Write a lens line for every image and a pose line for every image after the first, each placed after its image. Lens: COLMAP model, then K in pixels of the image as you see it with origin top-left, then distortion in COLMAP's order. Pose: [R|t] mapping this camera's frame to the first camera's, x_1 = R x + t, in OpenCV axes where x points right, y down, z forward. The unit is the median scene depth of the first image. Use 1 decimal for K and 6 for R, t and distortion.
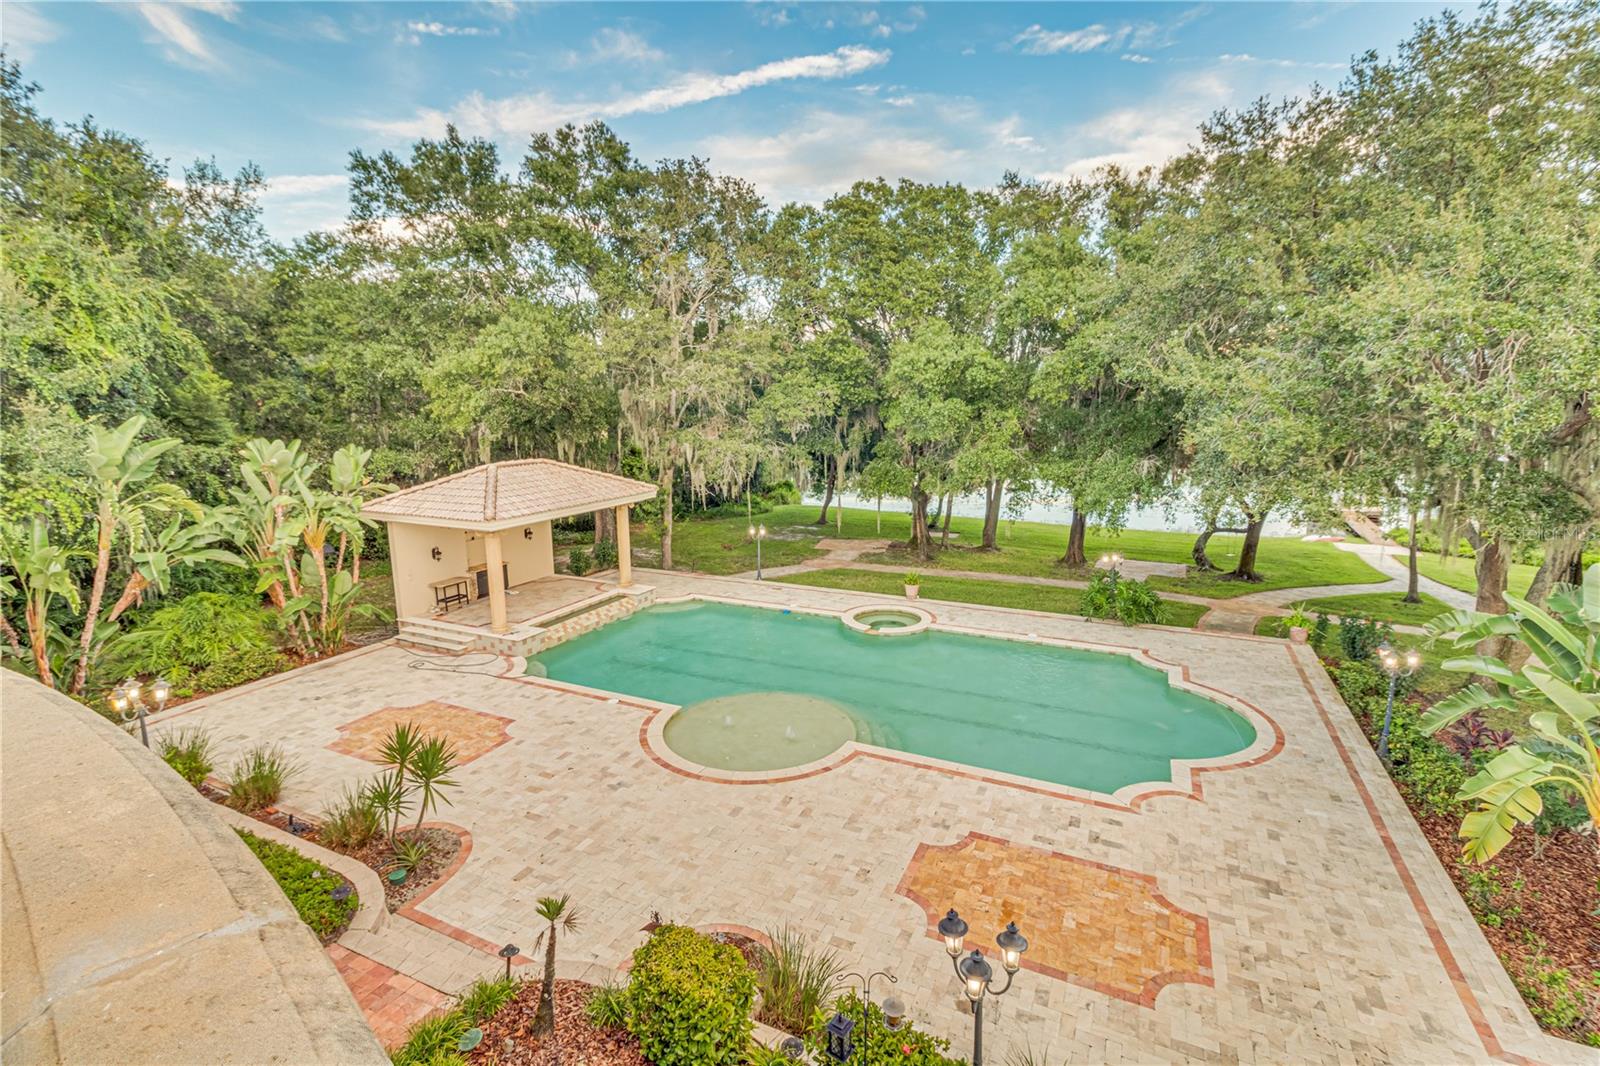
lens RADIAL K [[723.3, 0, 800.0], [0, 723.3, 533.0], [0, 0, 1]] dist [0.000299, -0.000046]
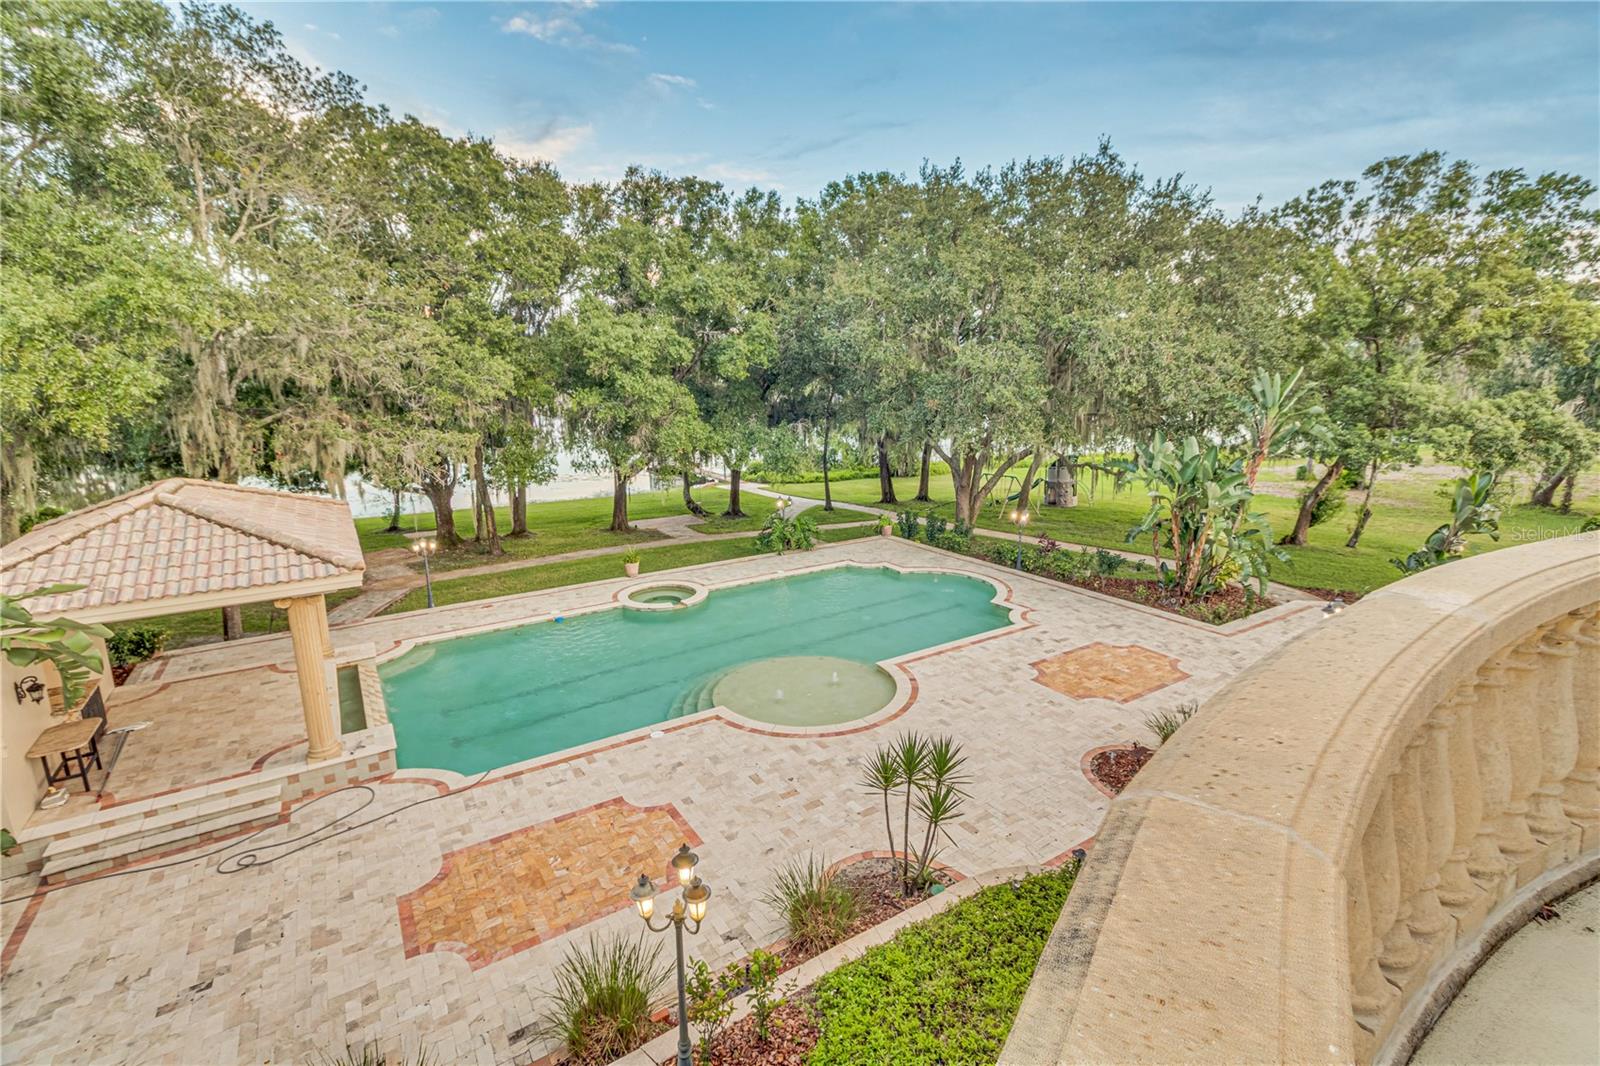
lens RADIAL K [[723.3, 0, 800.0], [0, 723.3, 533.0], [0, 0, 1]] dist [0.000299, -0.000046]
pose [[0.513131, -0.172656, 0.840765, -0.582468], [0.150673, 0.982467, 0.109797, -0.047577], [-0.844982, 0.070340, 0.530149, 0.266738]]
